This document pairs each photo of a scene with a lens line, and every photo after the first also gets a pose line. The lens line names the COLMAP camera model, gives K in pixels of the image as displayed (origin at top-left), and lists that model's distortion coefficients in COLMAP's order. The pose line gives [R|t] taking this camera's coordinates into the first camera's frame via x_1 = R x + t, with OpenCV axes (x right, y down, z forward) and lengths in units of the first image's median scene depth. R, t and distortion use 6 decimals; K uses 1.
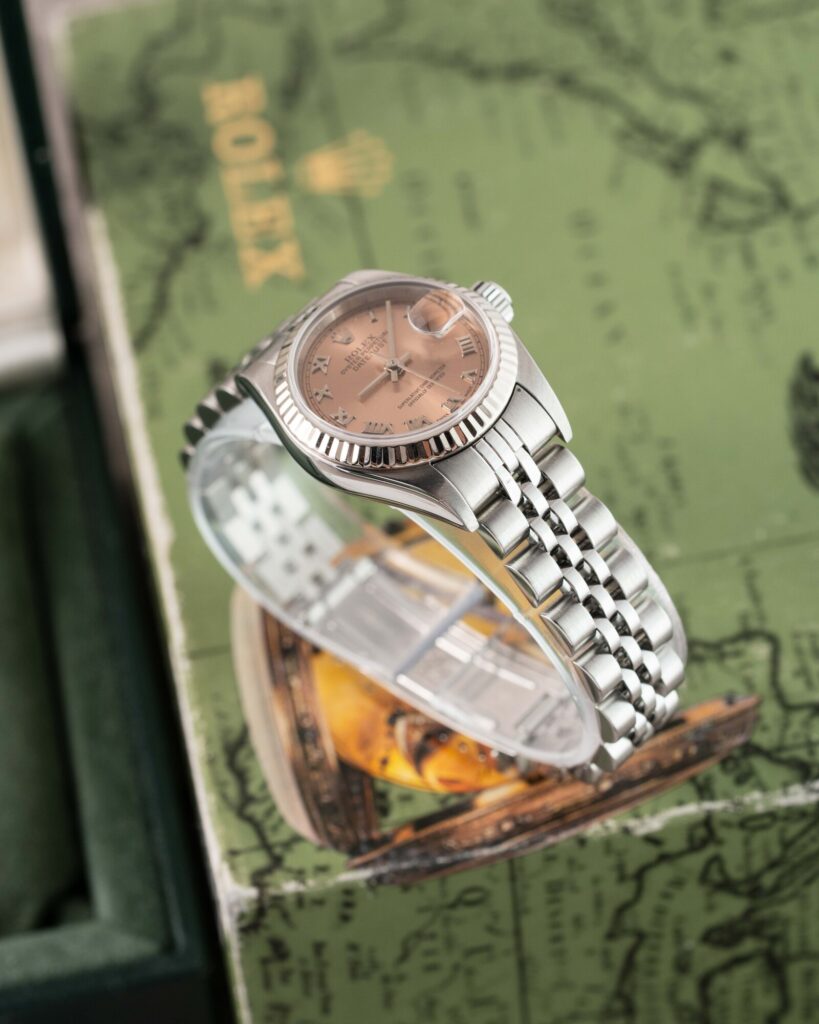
lens RADIAL K [[7334.7, 0, 411.9], [0, 7334.7, 513.0], [0, 0, 1]] dist [0.620542, 0.000000]
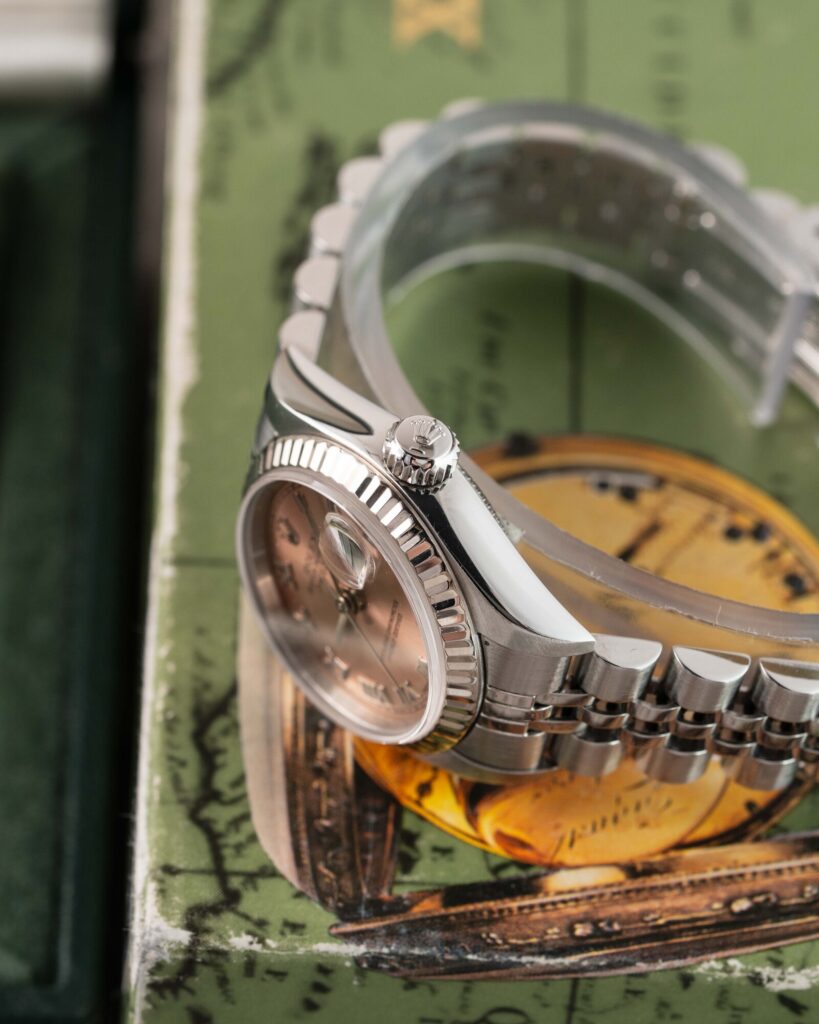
lens RADIAL K [[7334.7, 0, 404.1], [0, 7334.7, 516.0], [0, 0, 1]] dist [0.620542, 0.000000]
pose [[0.971134, 0.238480, -0.005119, -0.008014], [-0.238206, 0.970698, 0.031684, -0.010597], [0.012525, -0.029550, 0.999485, 0.340258]]
